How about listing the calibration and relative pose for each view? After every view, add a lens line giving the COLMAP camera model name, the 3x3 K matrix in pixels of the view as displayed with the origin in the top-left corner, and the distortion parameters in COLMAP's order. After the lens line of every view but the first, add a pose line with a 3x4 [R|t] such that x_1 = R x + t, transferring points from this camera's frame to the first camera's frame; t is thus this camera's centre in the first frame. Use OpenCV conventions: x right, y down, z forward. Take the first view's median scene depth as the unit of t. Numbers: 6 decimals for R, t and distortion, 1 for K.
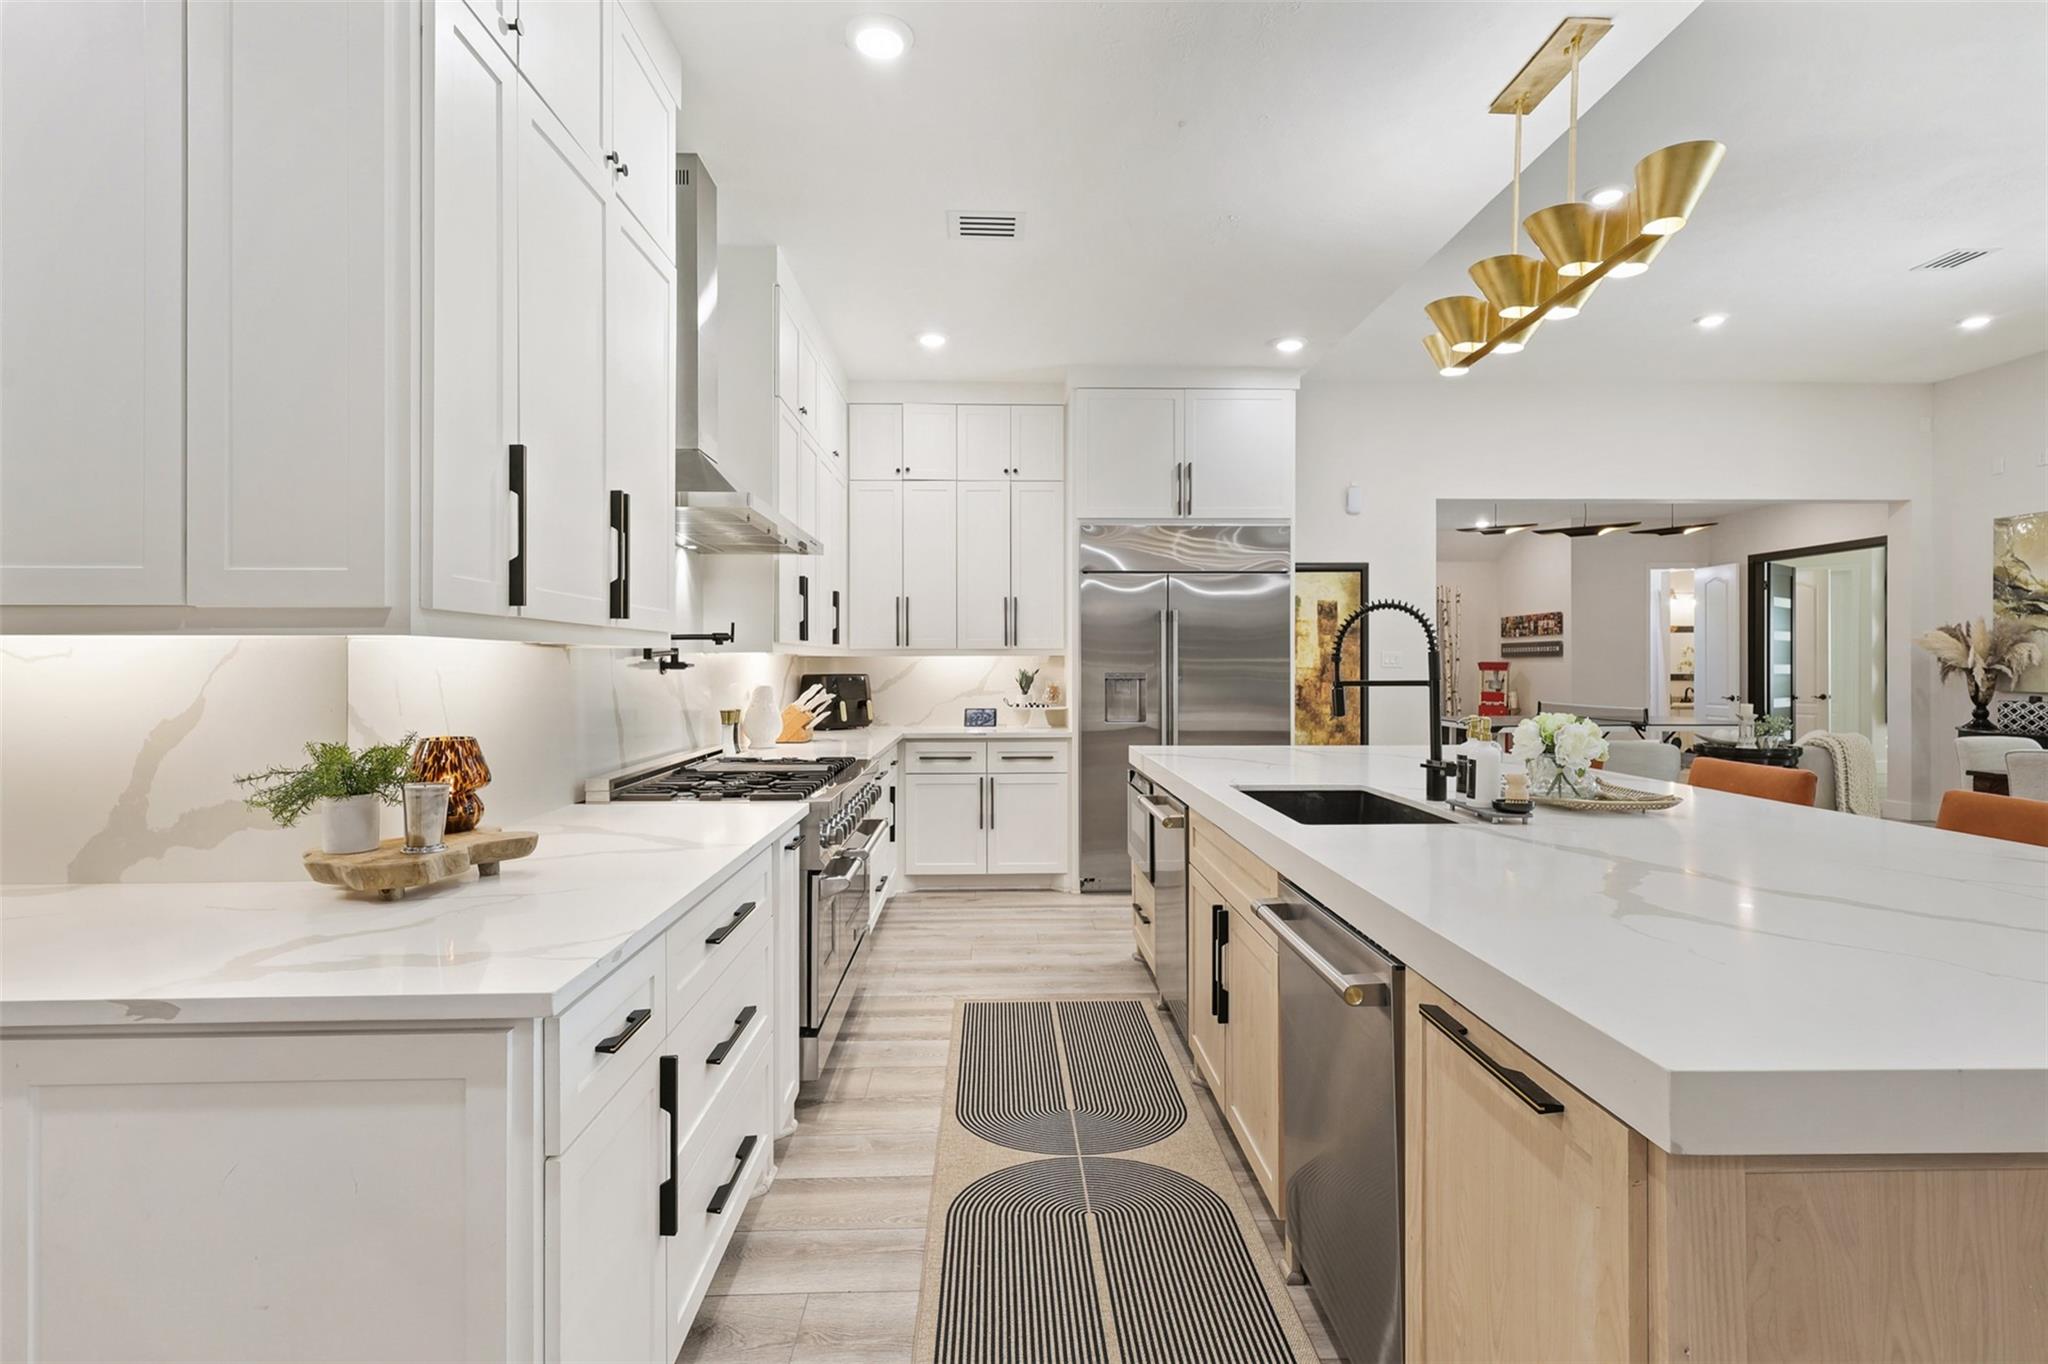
lens RADIAL K [[962.9, 0, 1019.5], [0, 962.9, 667.5], [0, 0, 1]] dist [0.001609, 0.001919]
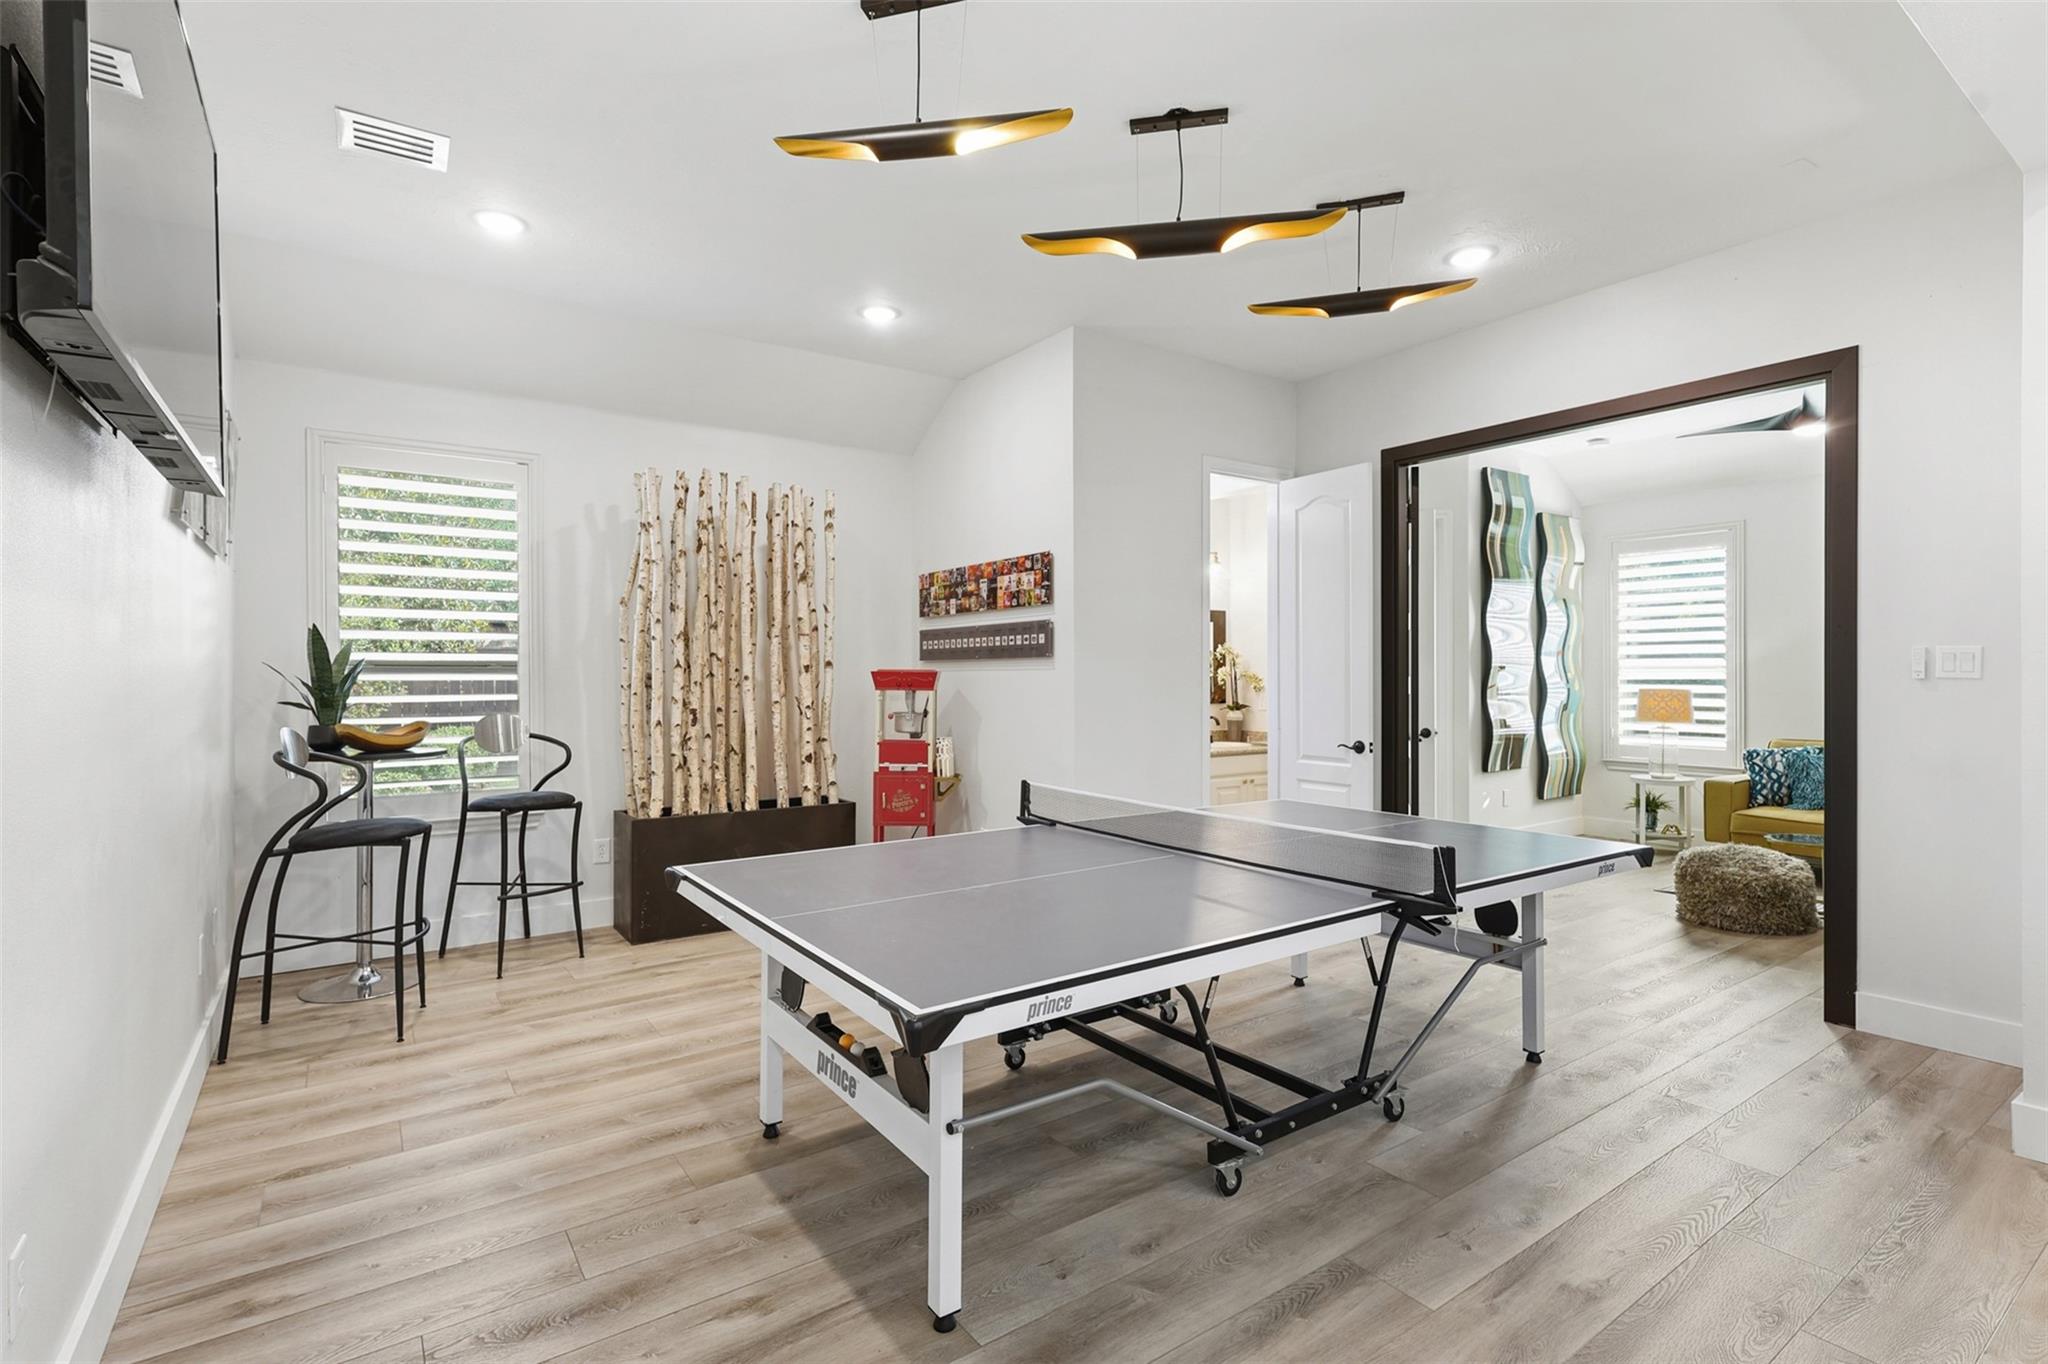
lens RADIAL K [[962.9, 0, 1027.3], [0, 962.9, 669.5], [0, 0, 1]] dist [0.001609, 0.001919]
pose [[0.831135, 0.003312, 0.556061, 0.629879], [0.001432, 0.999966, -0.008097, -0.005063], [-0.556069, 0.007525, 0.831102, 1.293403]]
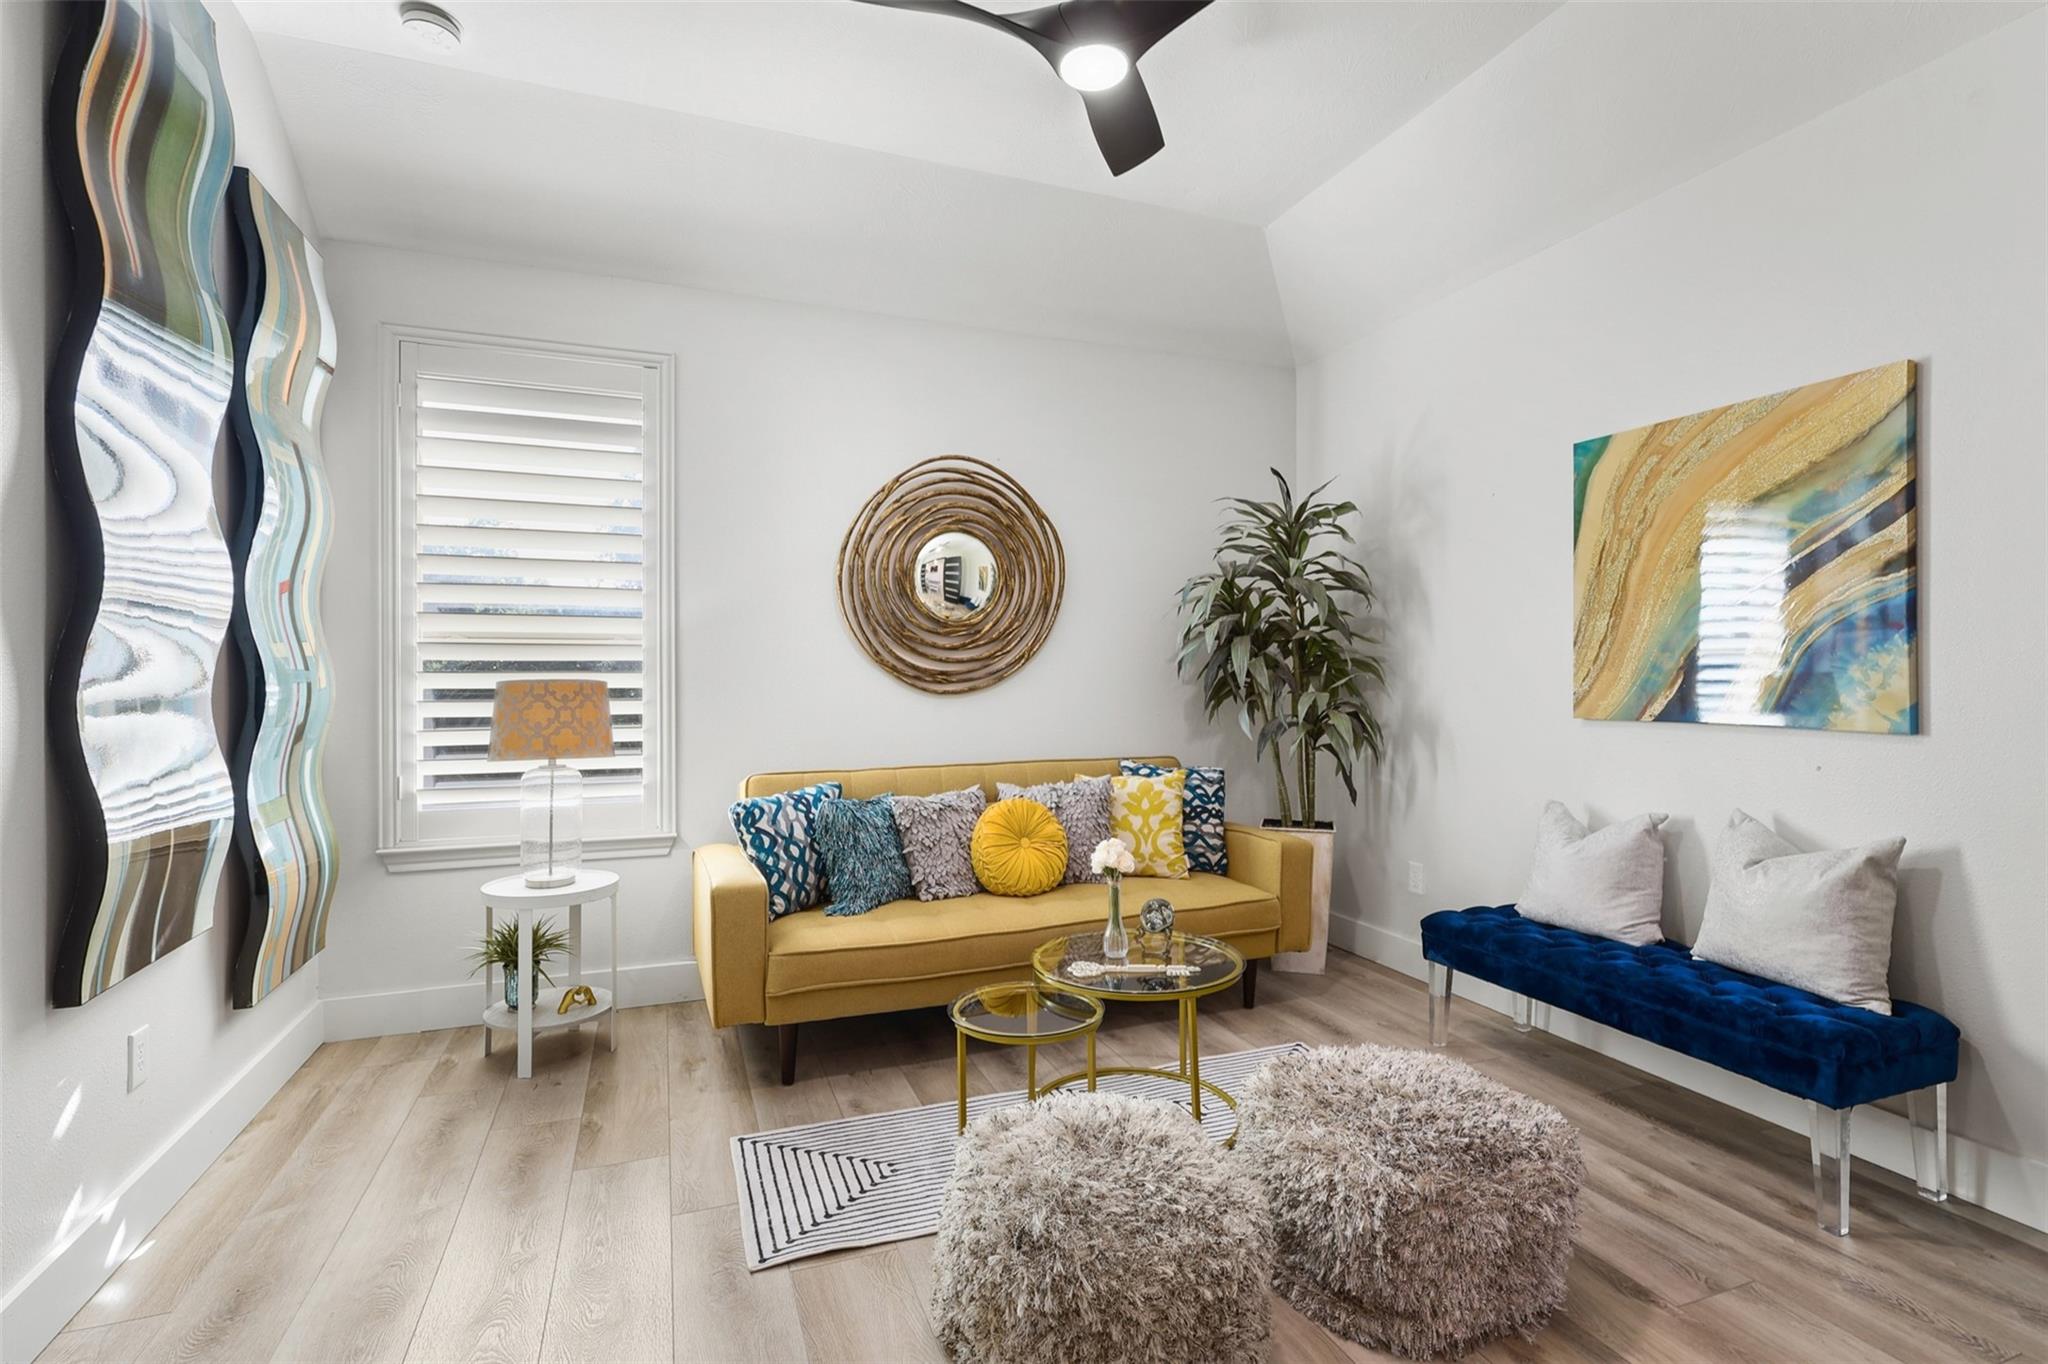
lens RADIAL K [[962.9, 0, 1021.5], [0, 962.9, 678.7], [0, 0, 1]] dist [0.001609, 0.001919]
pose [[-0.324274, 0.004453, 0.945953, 1.195574], [0.006021, 0.999978, -0.002643, 0.007993], [-0.945944, 0.004838, -0.324294, 1.664194]]
